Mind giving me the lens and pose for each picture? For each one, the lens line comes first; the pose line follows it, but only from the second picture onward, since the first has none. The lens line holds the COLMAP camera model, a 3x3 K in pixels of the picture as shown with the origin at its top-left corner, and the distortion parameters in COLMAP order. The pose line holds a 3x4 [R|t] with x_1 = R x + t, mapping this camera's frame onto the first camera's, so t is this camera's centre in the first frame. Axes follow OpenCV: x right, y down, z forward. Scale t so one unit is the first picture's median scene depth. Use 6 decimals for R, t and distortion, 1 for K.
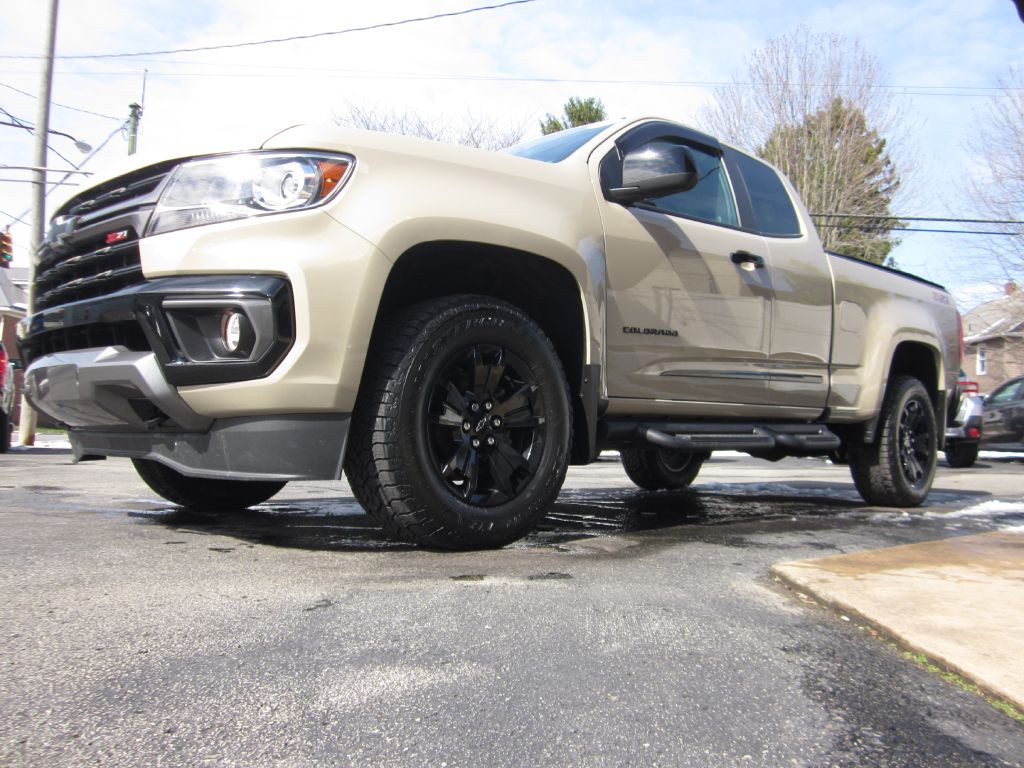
lens RADIAL K [[851.3, 0, 512.0], [0, 851.3, 384.0], [0, 0, 1]] dist [-0.038958, 0.011147]
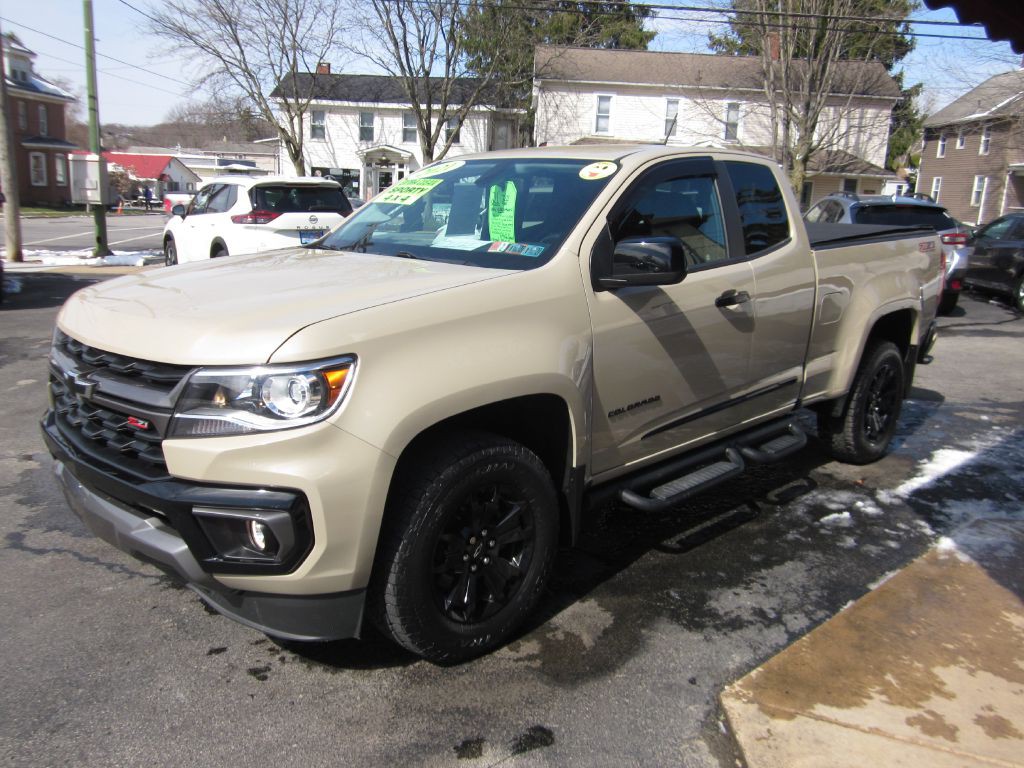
lens RADIAL K [[851.3, 0, 512.0], [0, 851.3, 384.0], [0, 0, 1]] dist [-0.038958, 0.011147]
pose [[0.999911, -0.001878, 0.013172, -0.005990], [-0.001899, 0.959697, 0.281032, -0.538502], [-0.013169, -0.281032, 0.959608, -0.026686]]
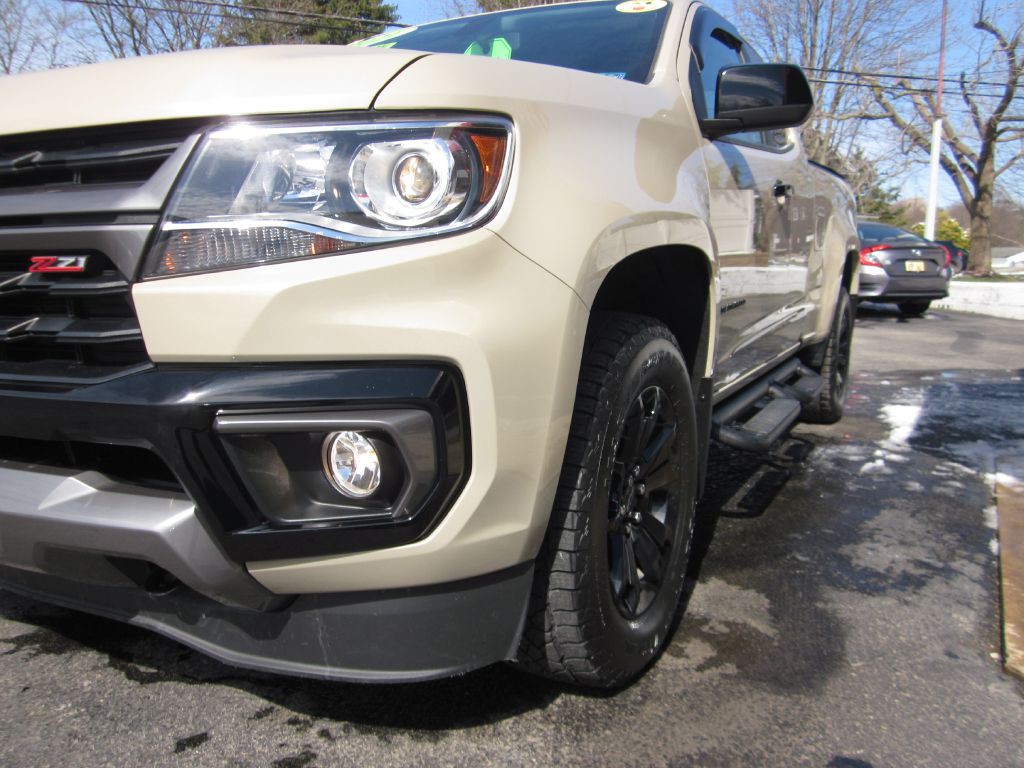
lens RADIAL K [[851.3, 0, 512.0], [0, 851.3, 384.0], [0, 0, 1]] dist [-0.038958, 0.011147]
pose [[0.951689, -0.062855, 0.300561, -0.373243], [-0.002486, 0.977216, 0.212231, -0.218012], [-0.307053, -0.202725, 0.929850, 0.439373]]
